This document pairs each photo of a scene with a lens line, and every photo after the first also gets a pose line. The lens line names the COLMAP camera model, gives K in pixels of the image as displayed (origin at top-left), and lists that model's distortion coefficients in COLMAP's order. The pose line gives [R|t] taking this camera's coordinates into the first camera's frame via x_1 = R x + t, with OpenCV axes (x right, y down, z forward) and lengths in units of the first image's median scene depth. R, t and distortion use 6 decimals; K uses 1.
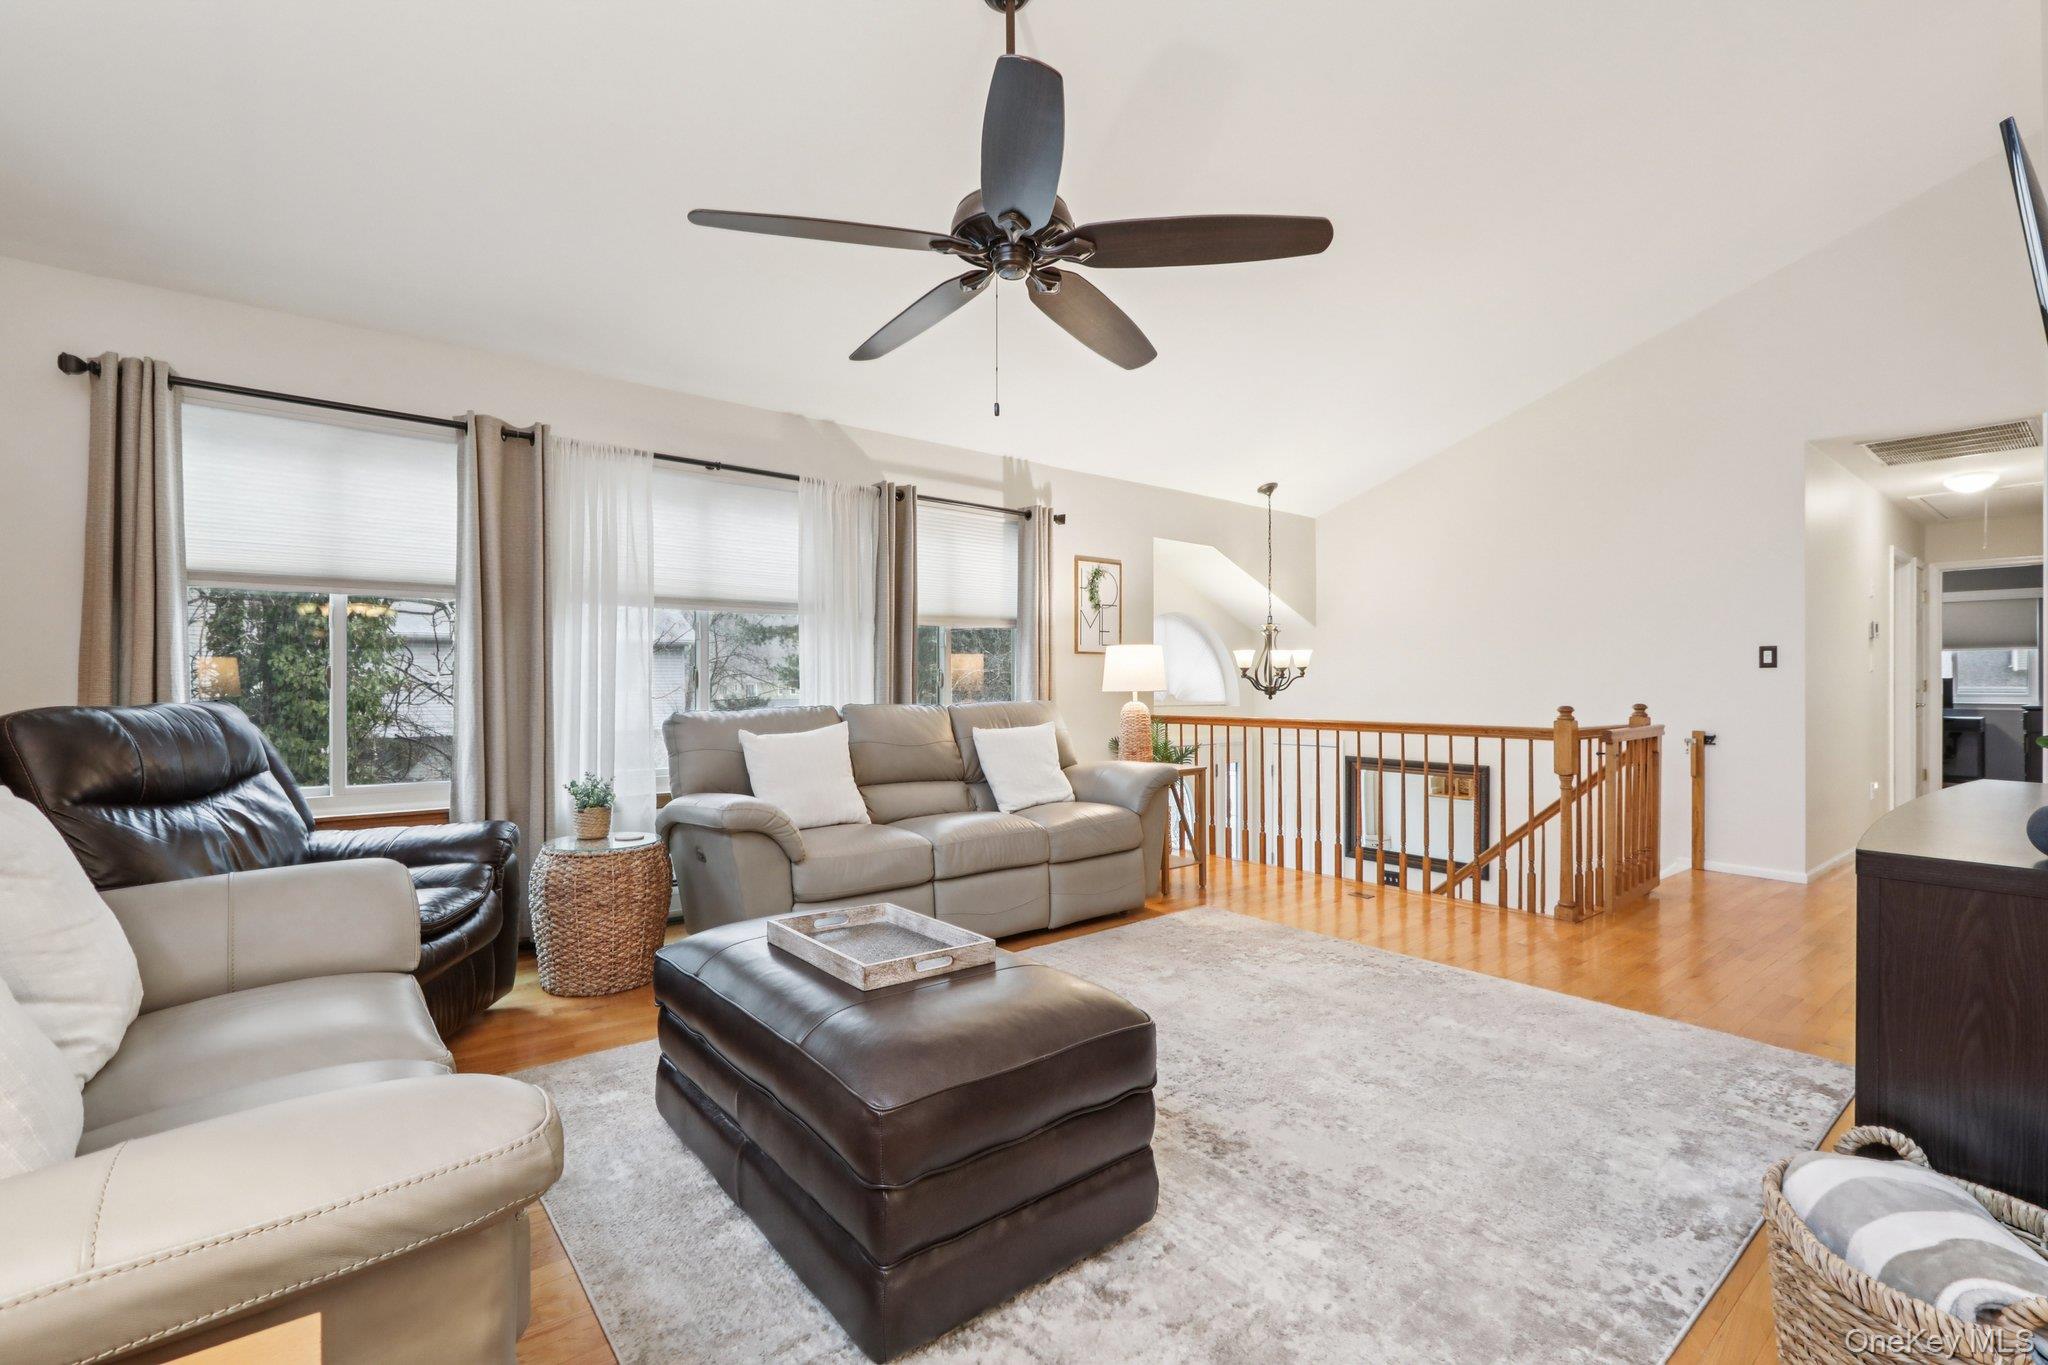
lens RADIAL K [[917.0, 0, 1026.0], [0, 917.0, 684.6], [0, 0, 1]] dist [0.010239, -0.000026]
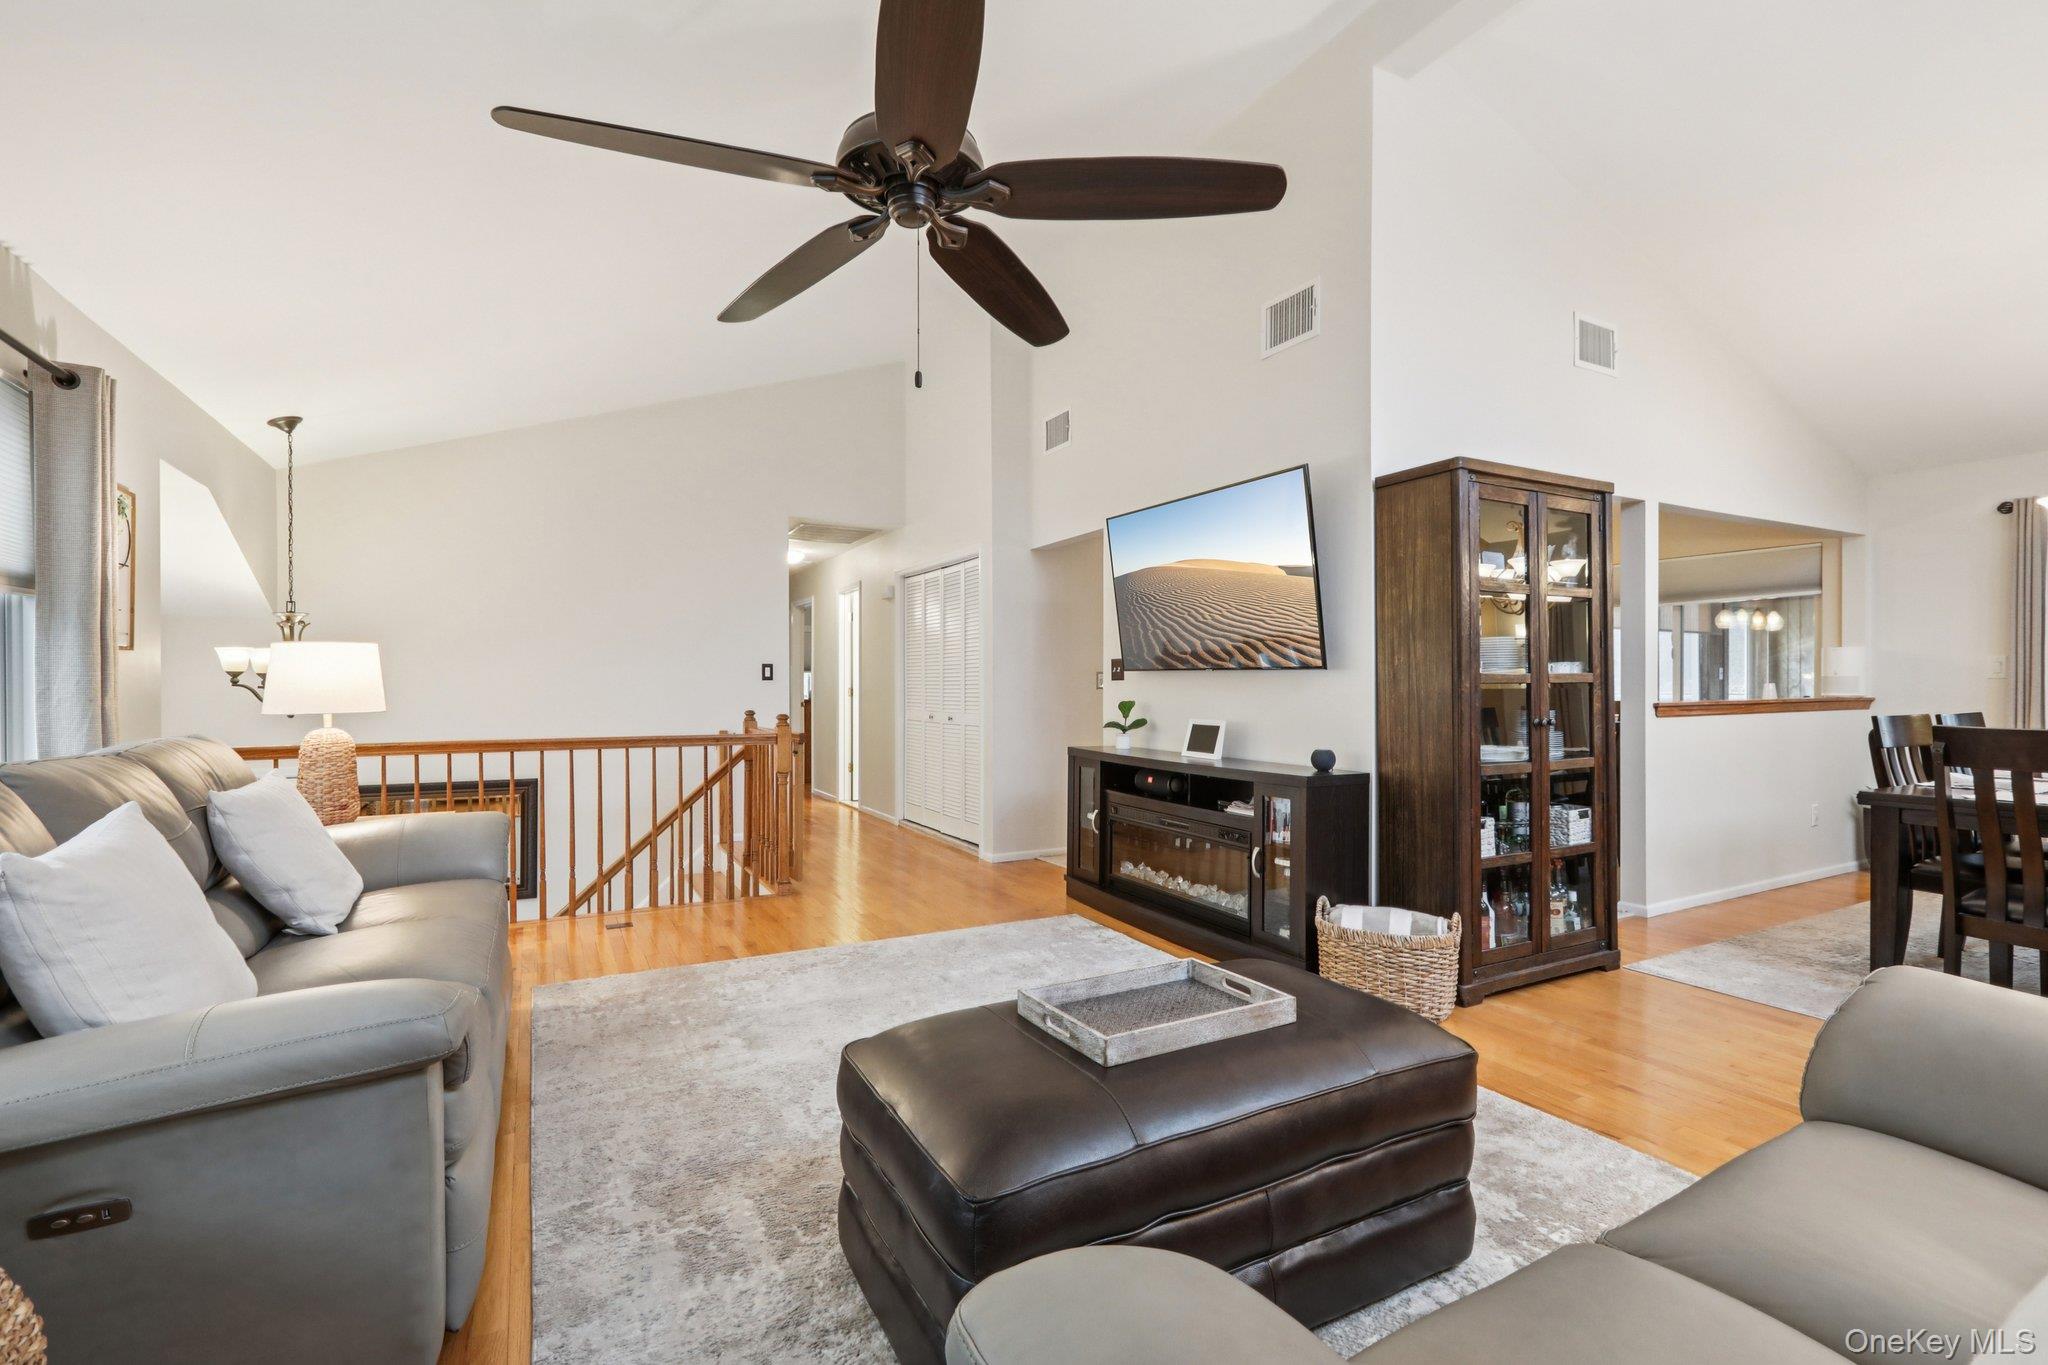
lens RADIAL K [[917.0, 0, 1026.2], [0, 917.0, 686.6], [0, 0, 1]] dist [0.010239, -0.000026]
pose [[0.197981, -0.002104, 0.980204, -0.606914], [0.001412, 0.999997, 0.001861, -0.016855], [-0.980205, 0.001016, 0.197984, 0.545311]]
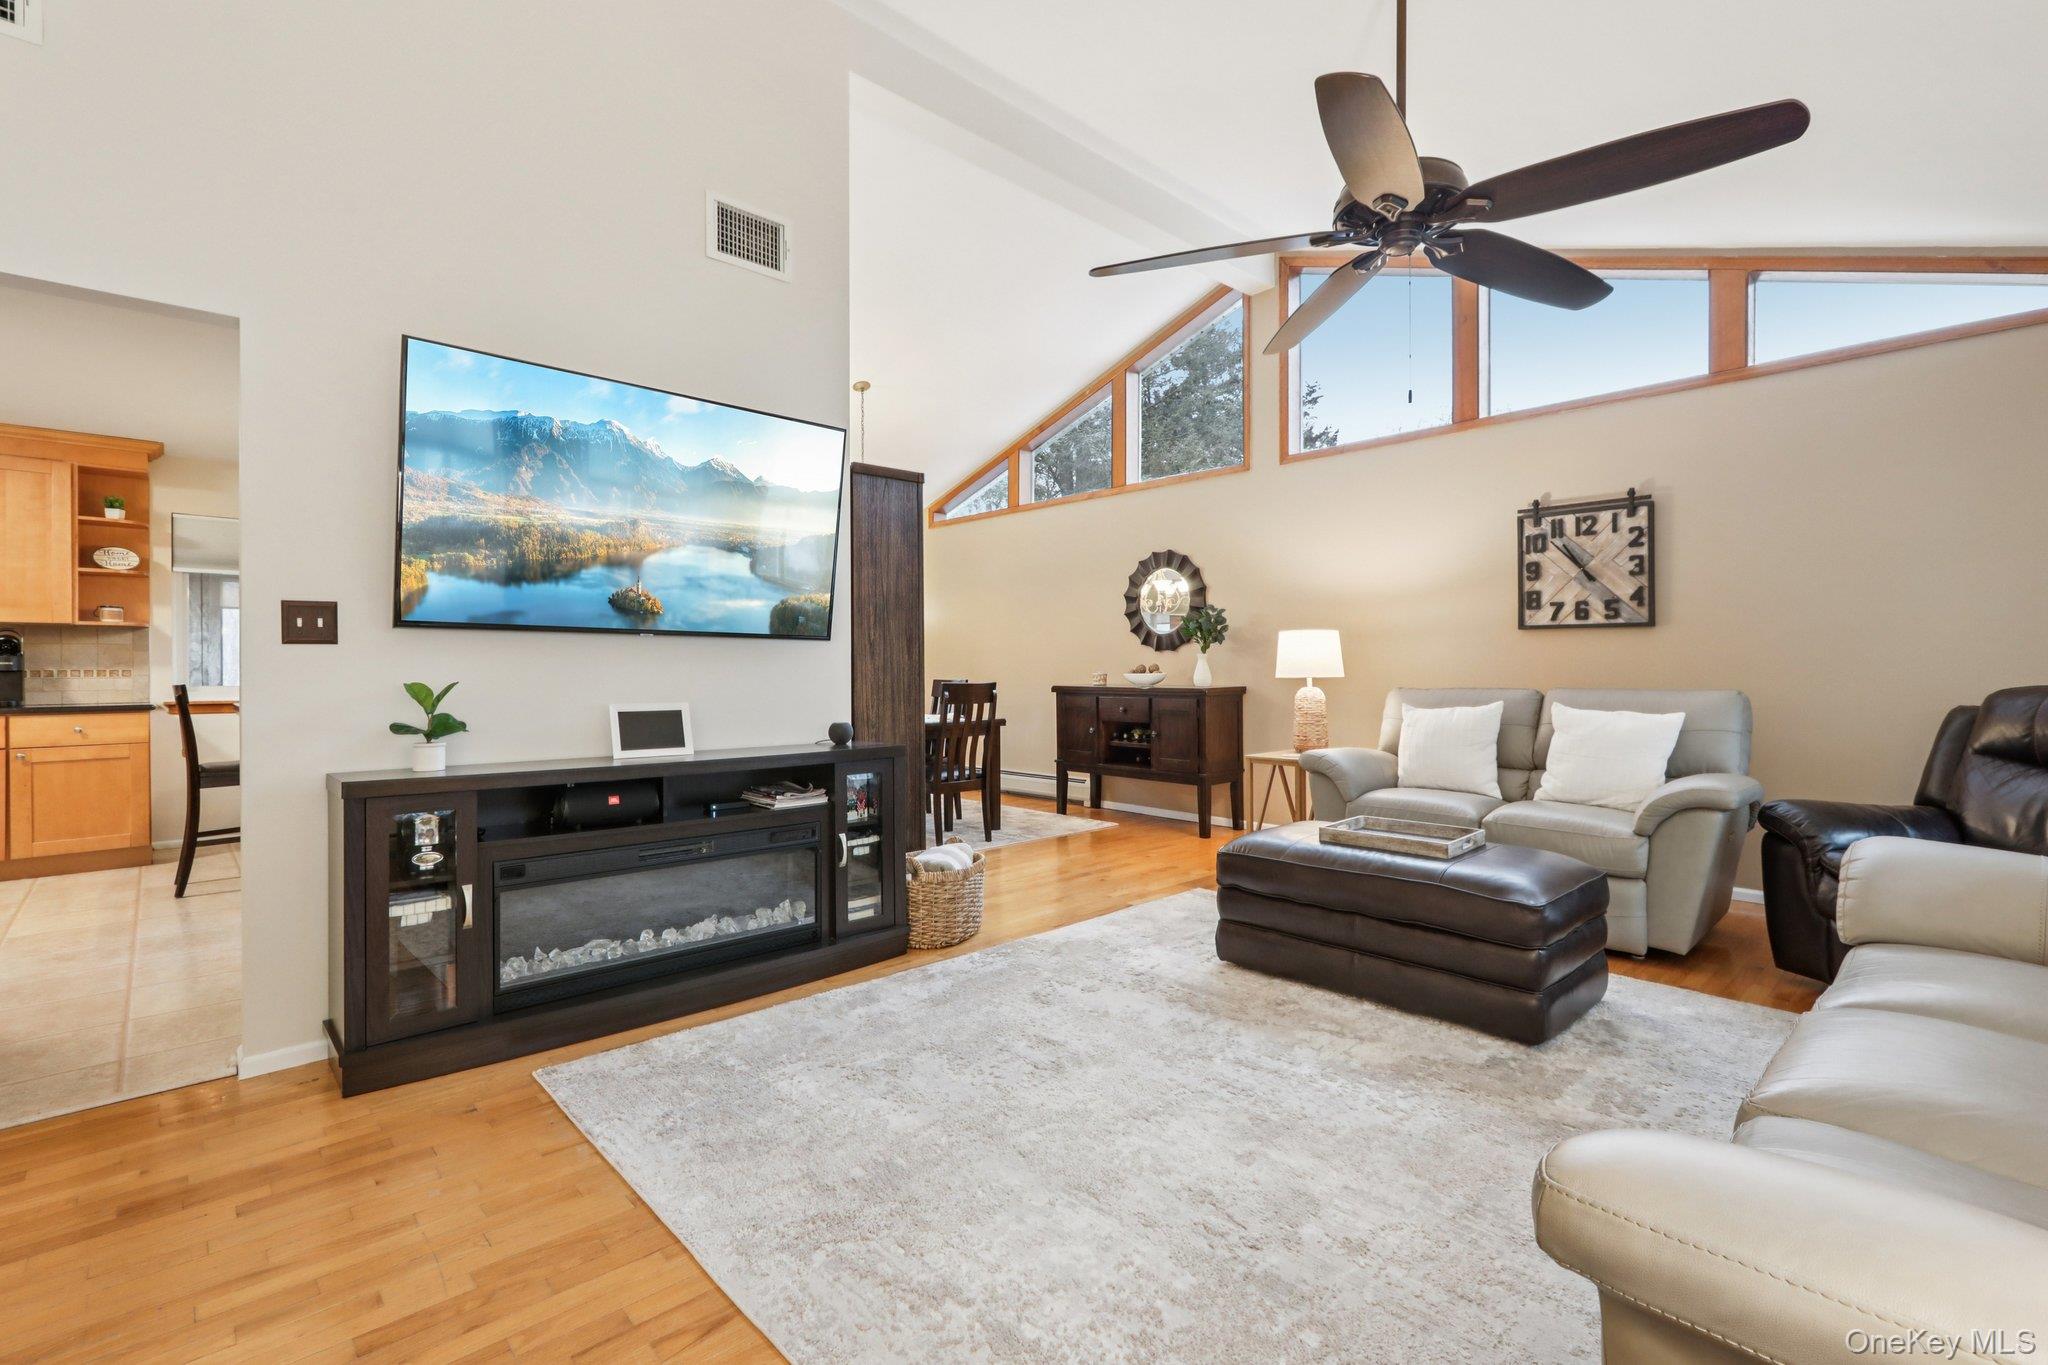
lens RADIAL K [[917.0, 0, 1013.7], [0, 917.0, 667.5], [0, 0, 1]] dist [0.010239, -0.000026]
pose [[-0.998199, 0.002306, -0.059950, 0.340346], [0.002405, 0.999996, -0.001566, -0.002648], [0.059946, -0.001708, -0.998200, 1.455022]]
